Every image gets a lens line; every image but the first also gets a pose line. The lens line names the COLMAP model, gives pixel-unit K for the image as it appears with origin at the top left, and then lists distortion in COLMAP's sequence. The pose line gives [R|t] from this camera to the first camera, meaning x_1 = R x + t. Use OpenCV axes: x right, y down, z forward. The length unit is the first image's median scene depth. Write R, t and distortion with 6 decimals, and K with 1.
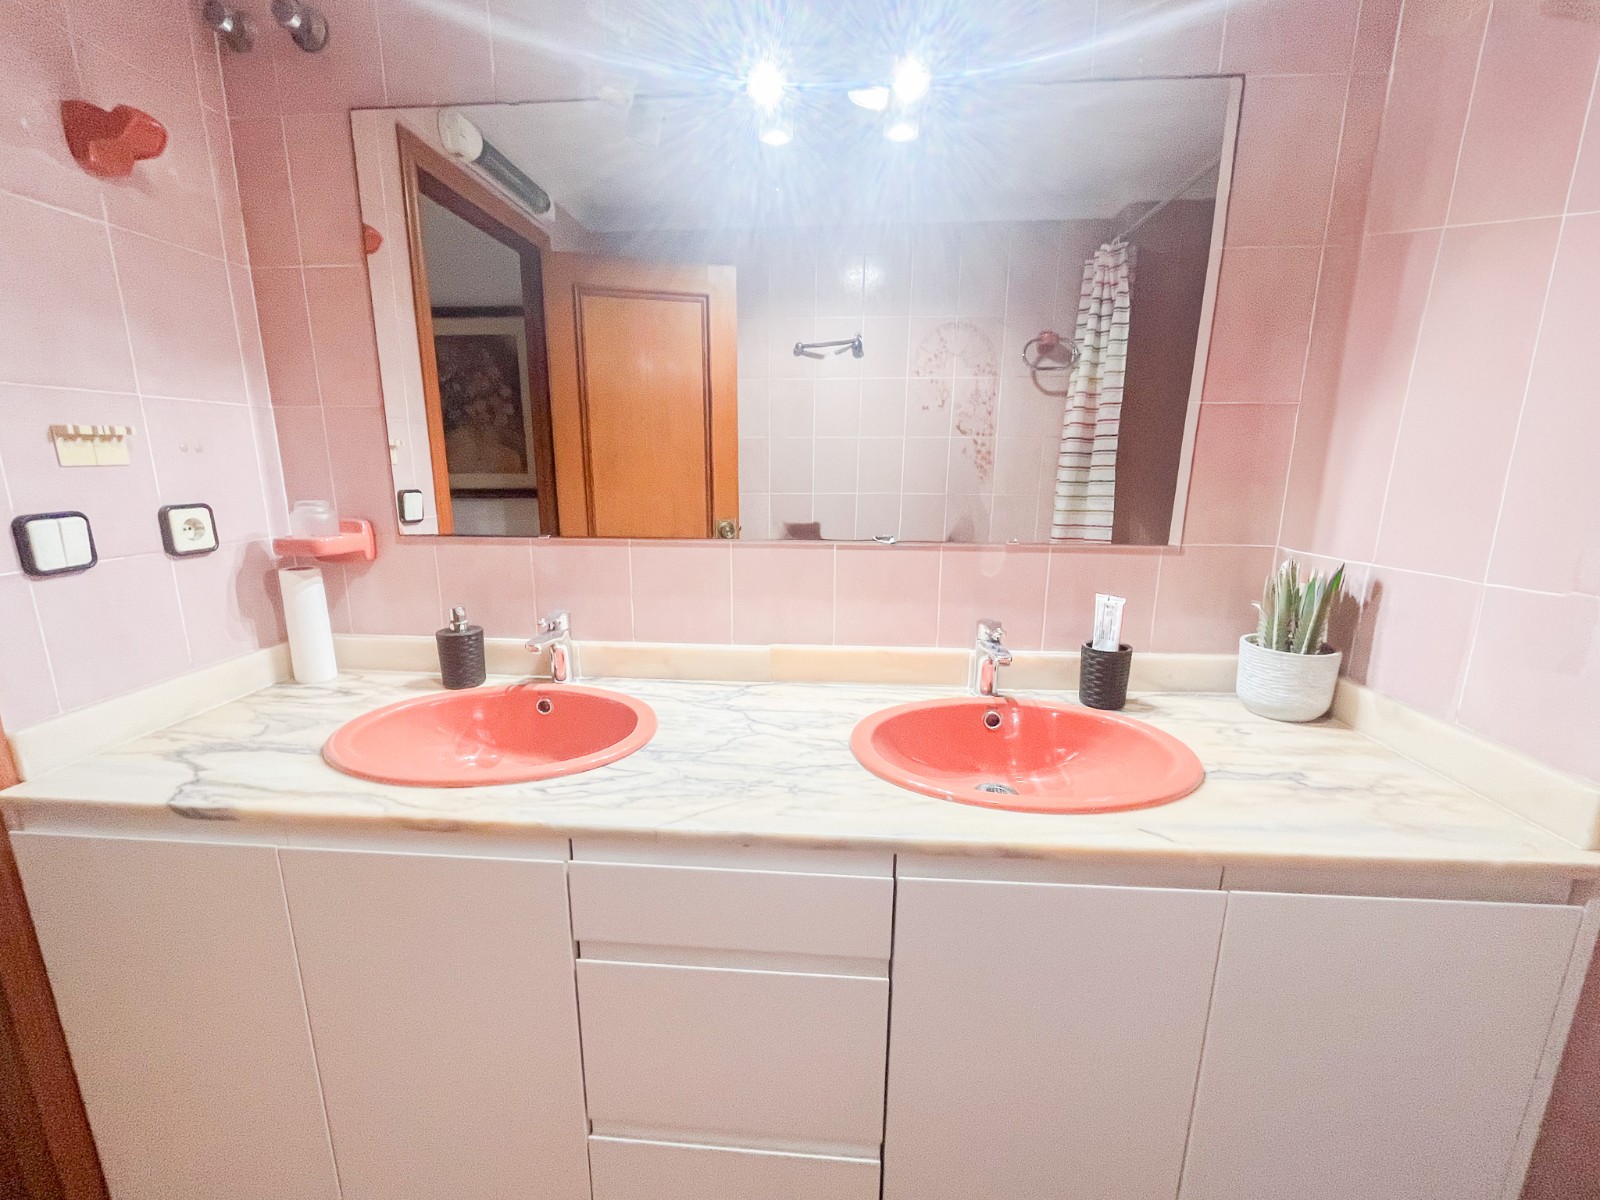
lens RADIAL K [[671.7, 0, 792.2], [0, 671.7, 603.7], [0, 0, 1]] dist [-0.002284, 0.000279]
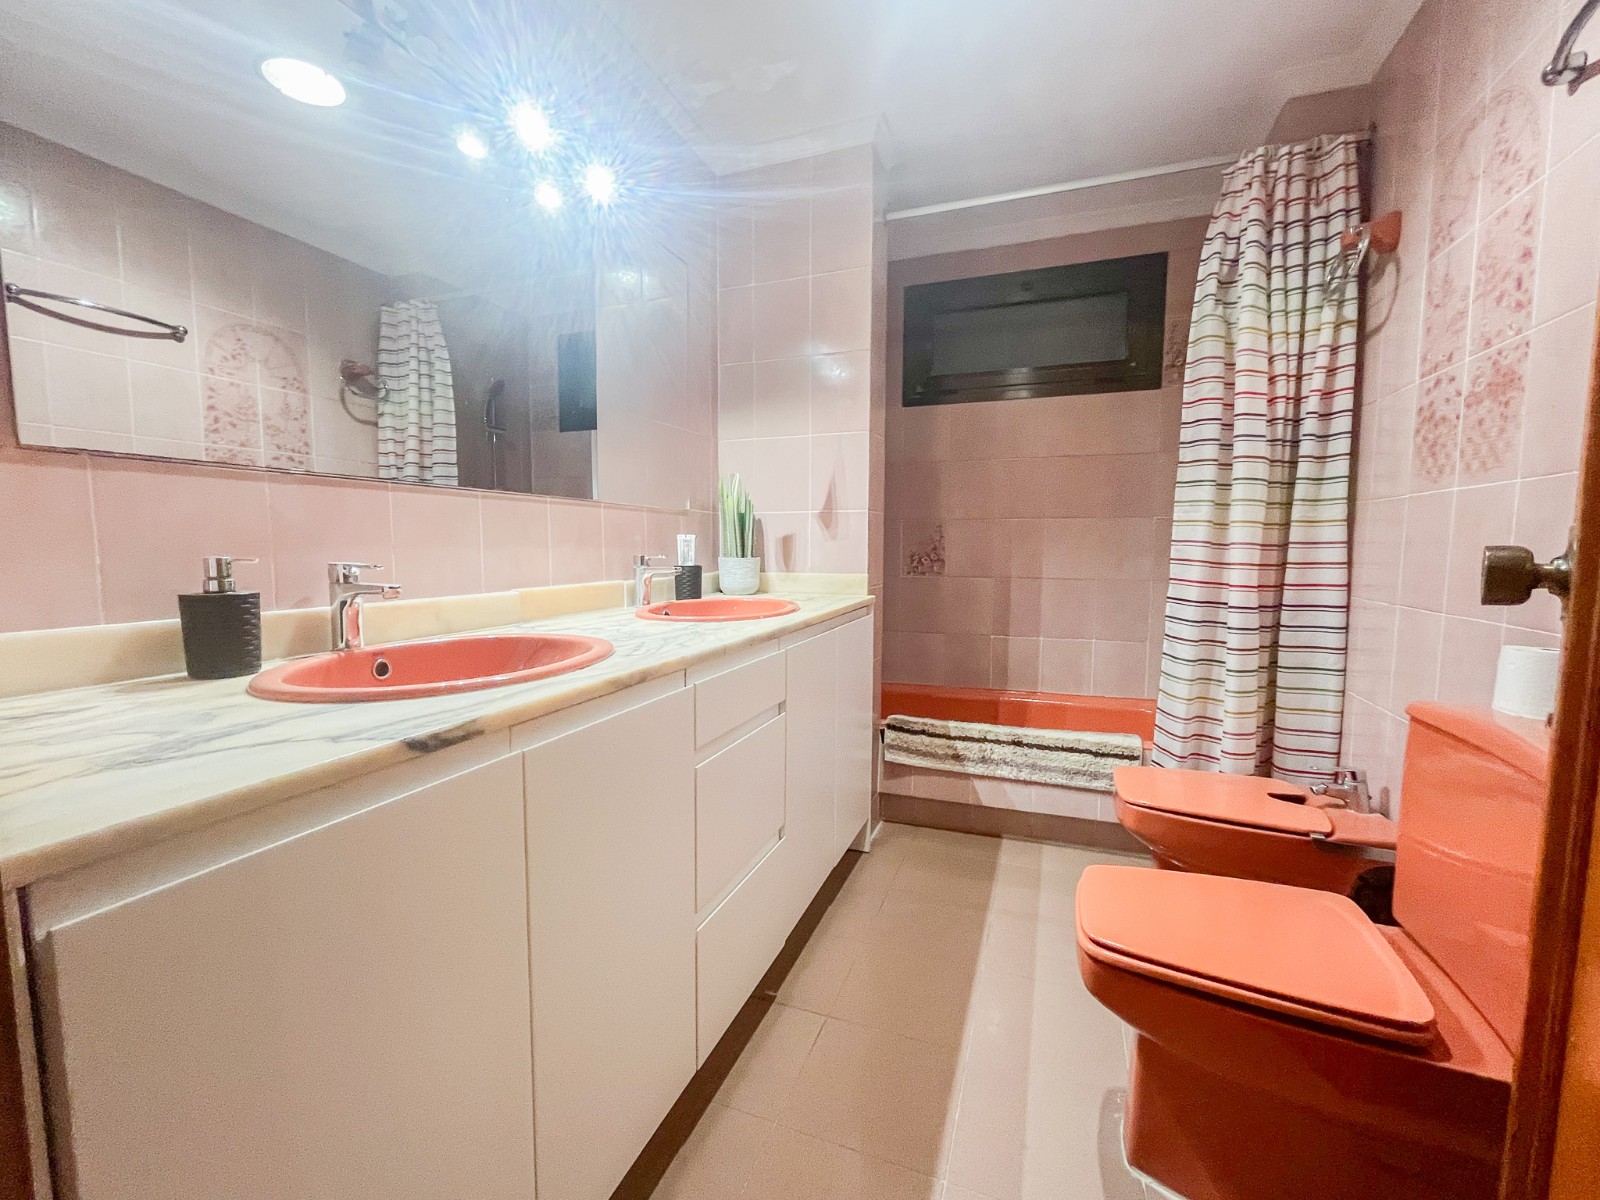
lens RADIAL K [[671.7, 0, 792.2], [0, 671.7, 603.7], [0, 0, 1]] dist [-0.002284, 0.000279]
pose [[0.288422, -0.087335, 0.953512, -0.997124], [0.198535, 0.979645, 0.029675, 0.149046], [-0.936695, 0.180746, 0.299890, 0.260479]]
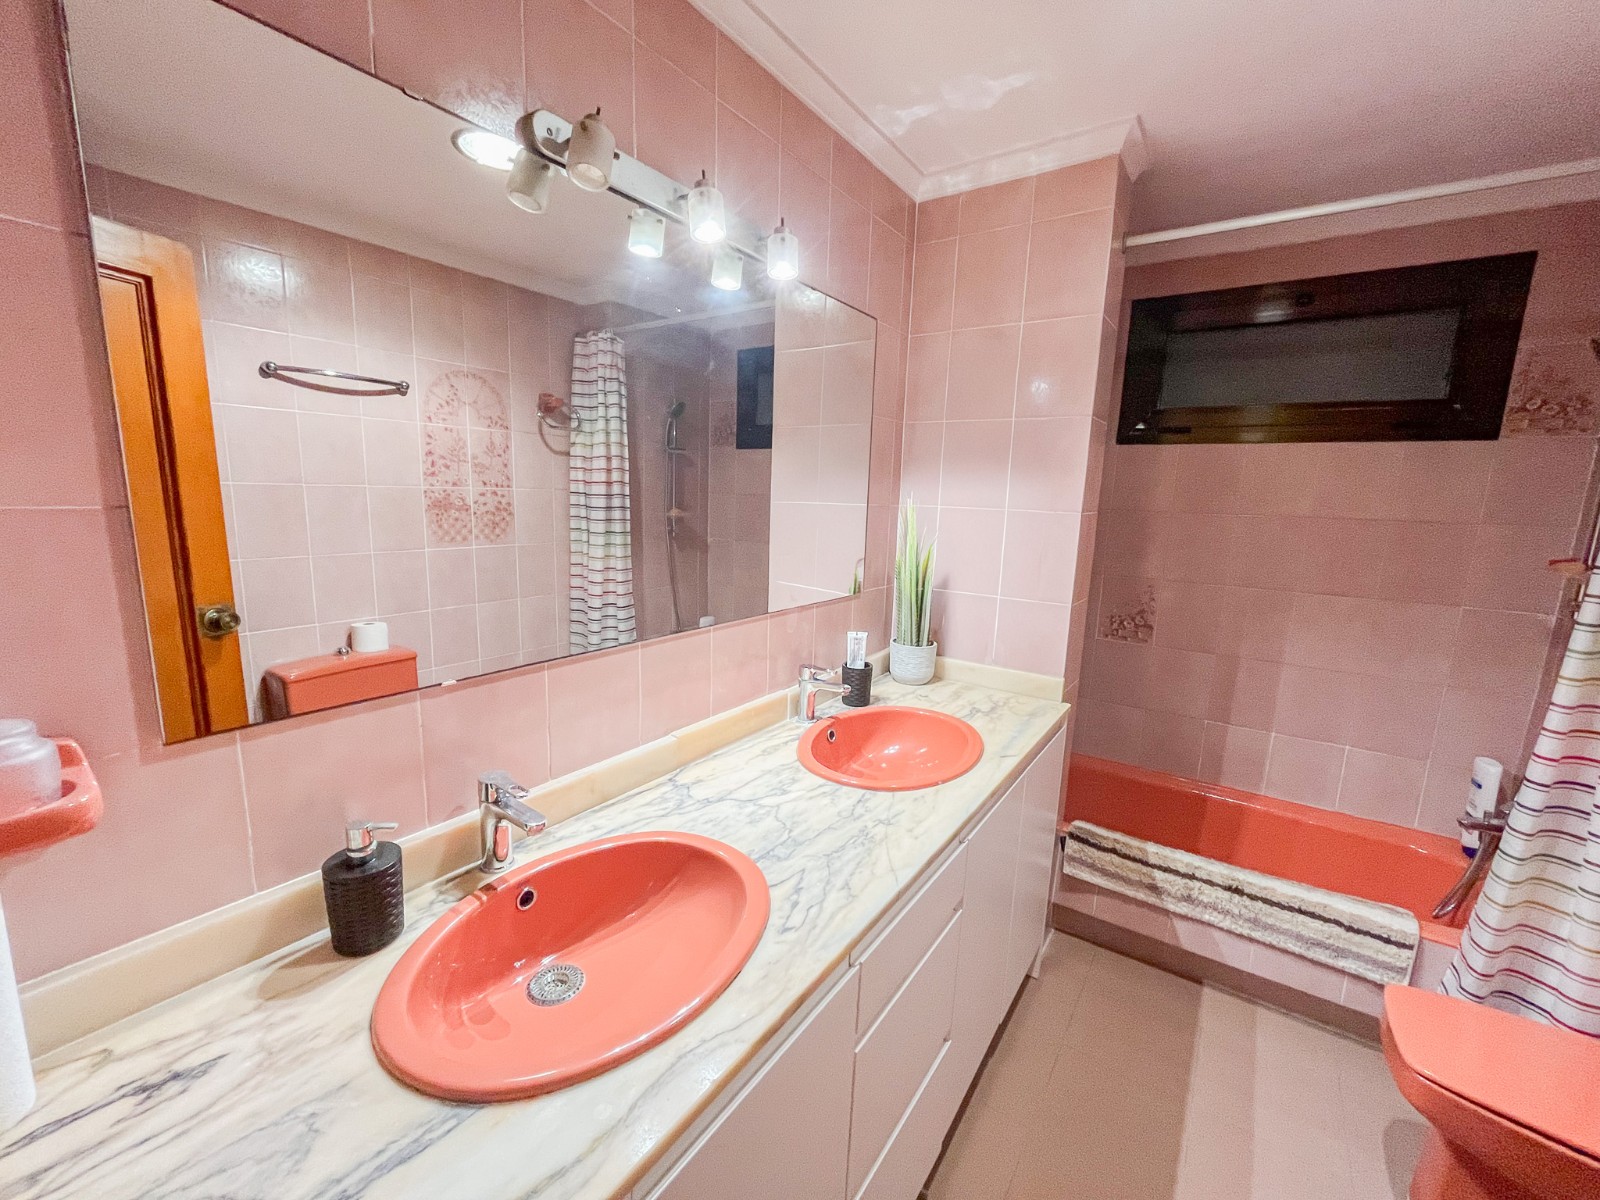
lens RADIAL K [[652.2, 0, 794.3], [0, 652.2, 603.5], [0, 0, 1]] dist [-0.001428, 0.000218]
pose [[0.512285, -0.134234, 0.848260, -0.793446], [0.148783, 0.986646, 0.066279, -0.183034], [-0.845830, 0.092253, 0.525415, 0.313775]]
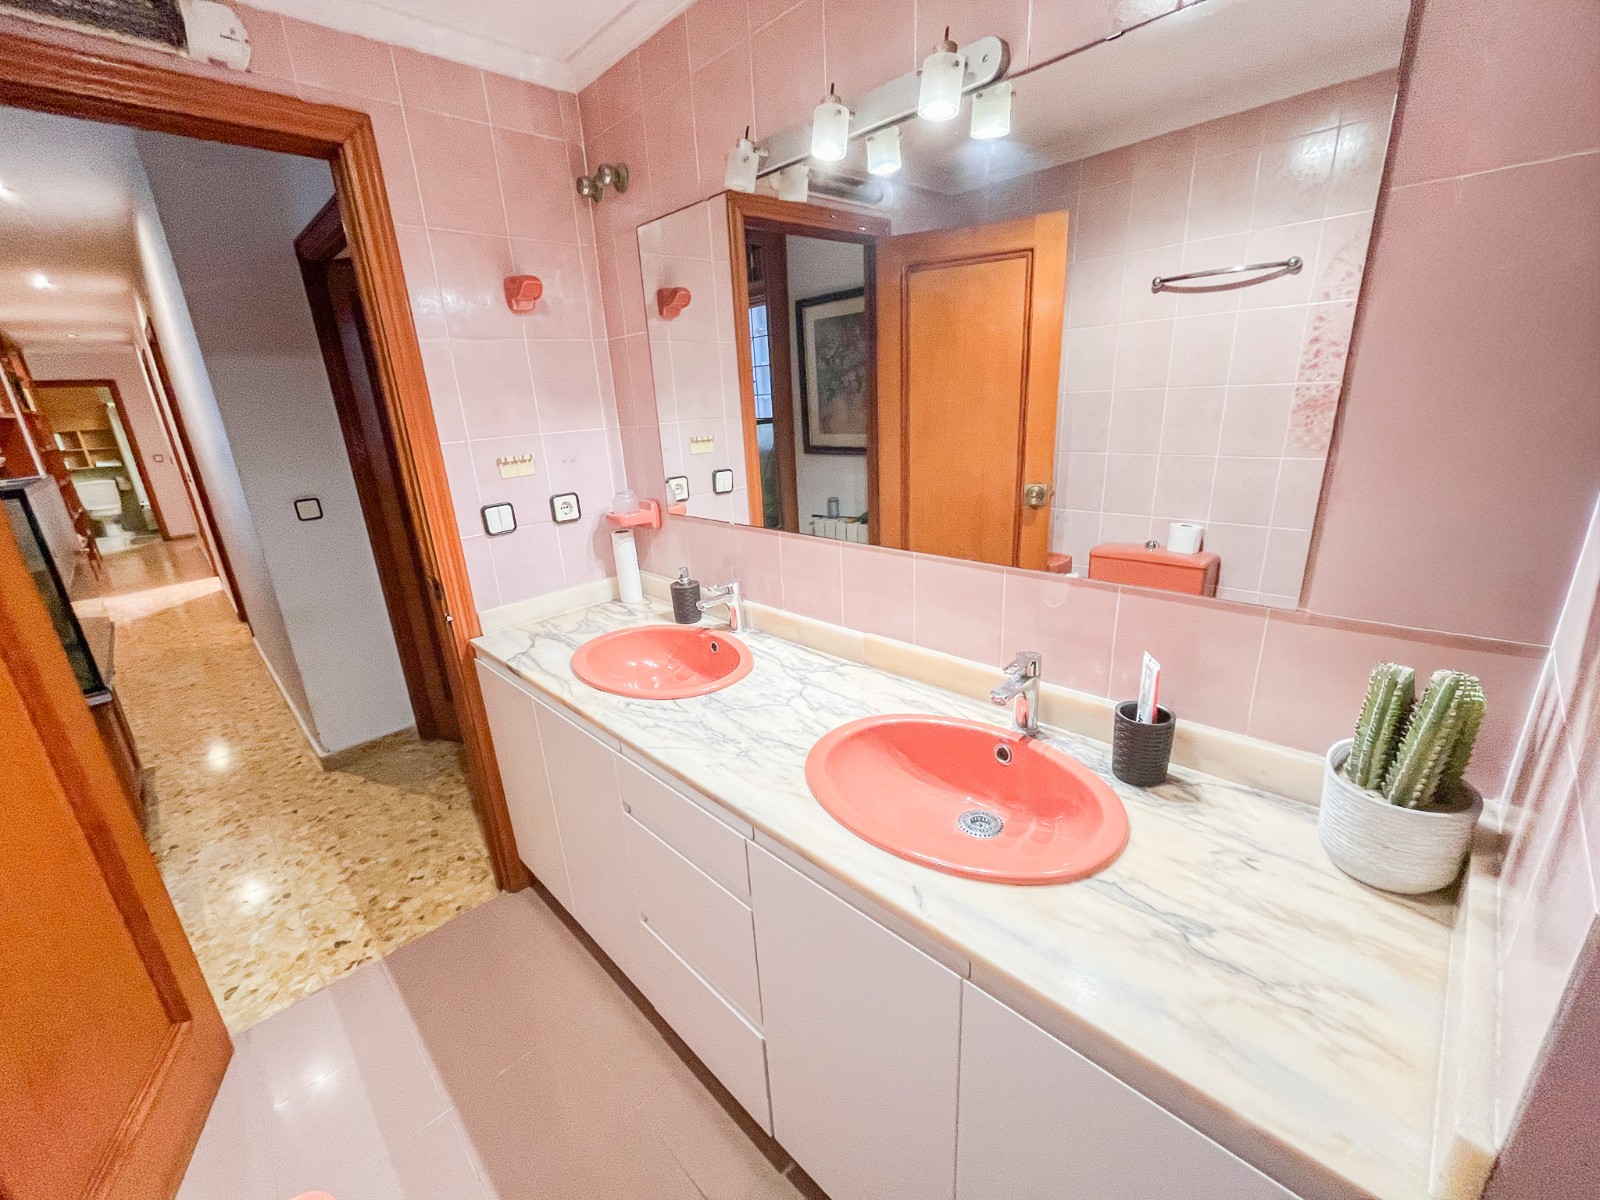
lens RADIAL K [[658.7, 0, 785.4], [0, 658.7, 605.0], [0, 0, 1]] dist [-0.001128, 0.000419]
pose [[0.746503, 0.161660, -0.645445, 0.610487], [-0.080917, 0.984893, 0.153093, -0.154680], [0.660444, -0.062057, 0.748307, 0.073207]]
